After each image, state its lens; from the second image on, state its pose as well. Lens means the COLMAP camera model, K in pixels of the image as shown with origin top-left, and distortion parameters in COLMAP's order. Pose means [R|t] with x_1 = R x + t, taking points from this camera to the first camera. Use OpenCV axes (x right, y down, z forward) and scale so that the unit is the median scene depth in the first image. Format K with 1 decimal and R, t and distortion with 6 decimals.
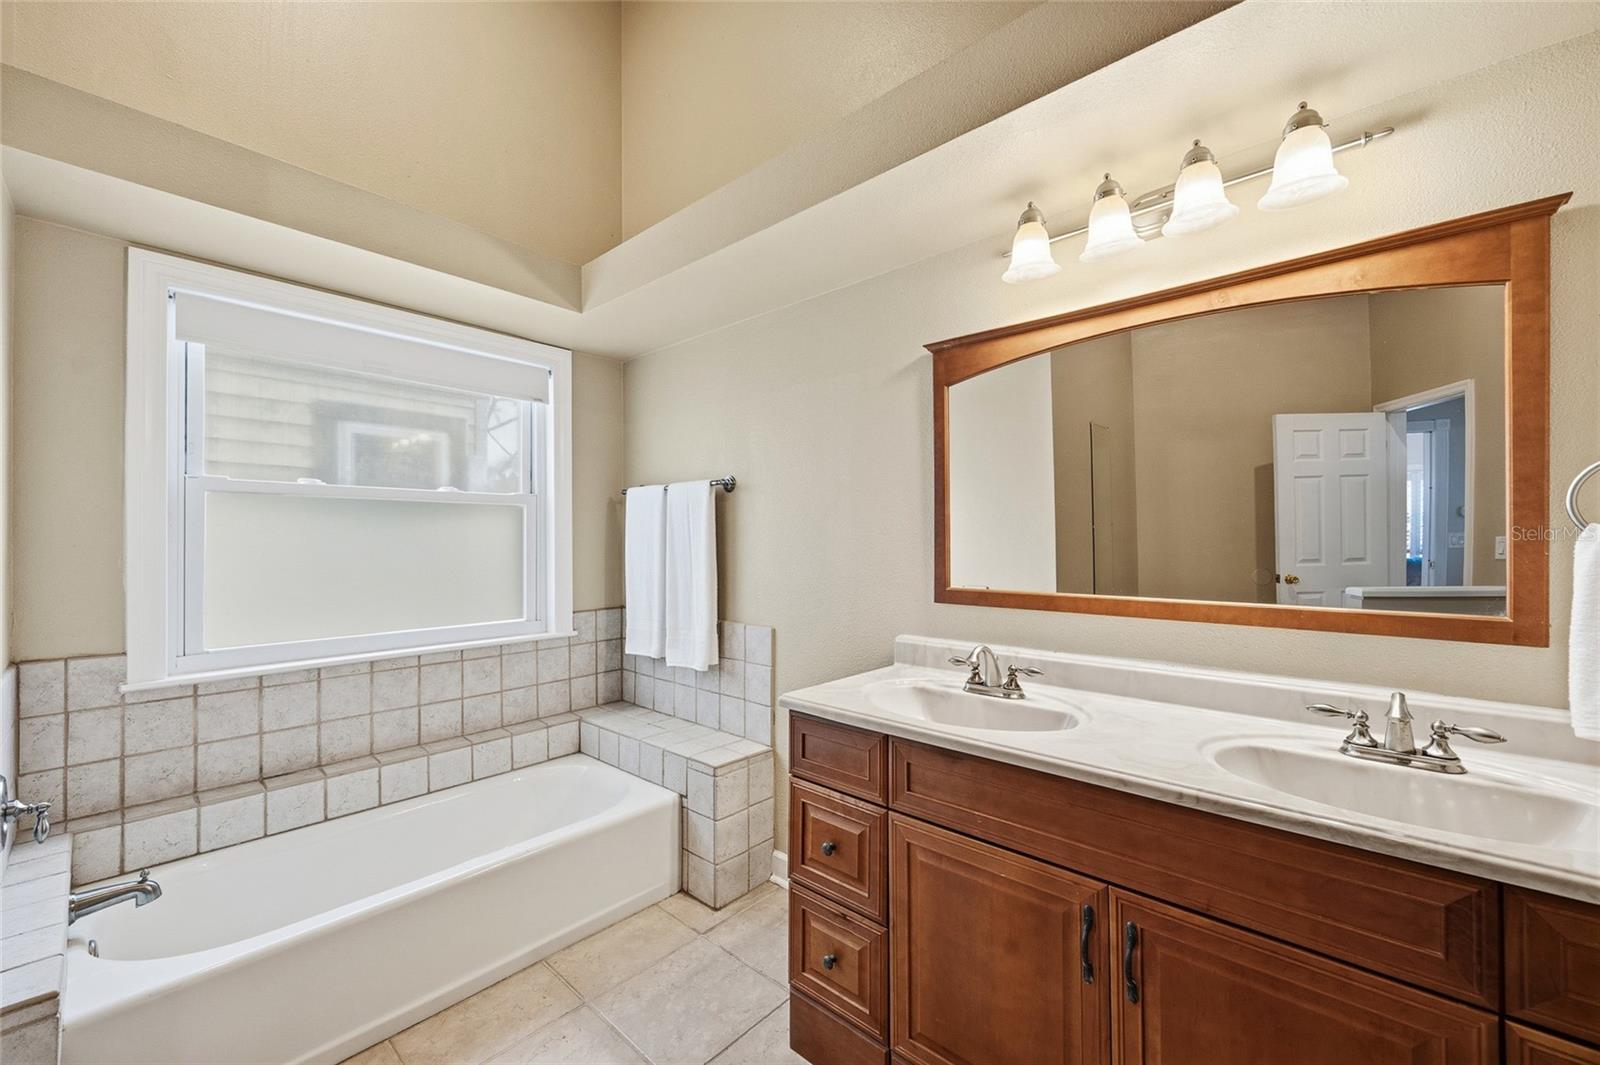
lens RADIAL K [[622.7, 0, 804.6], [0, 622.7, 541.8], [0, 0, 1]] dist [-0.001473, -0.000290]
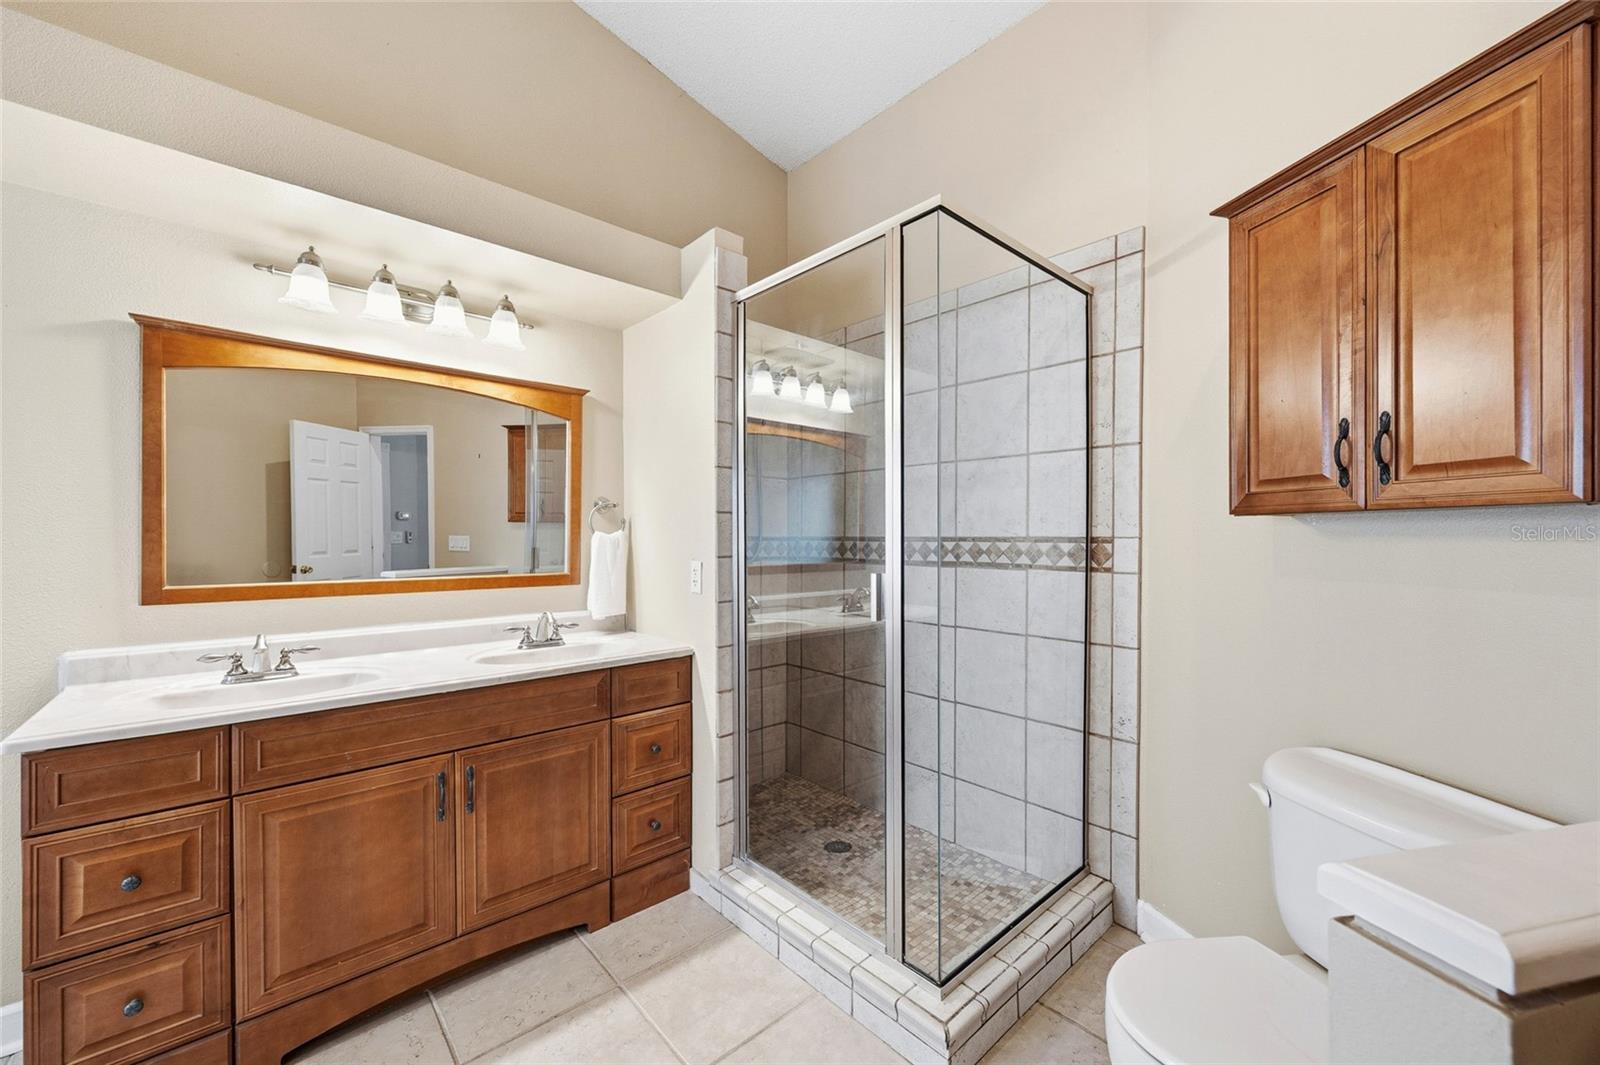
lens RADIAL K [[622.7, 0, 804.6], [0, 622.7, 541.8], [0, 0, 1]] dist [-0.001473, -0.000290]
pose [[0.105359, -0.006078, 0.994416, -0.743760], [-0.004435, 0.999969, 0.006582, -0.004094], [-0.994424, -0.005104, 0.105328, -0.048077]]
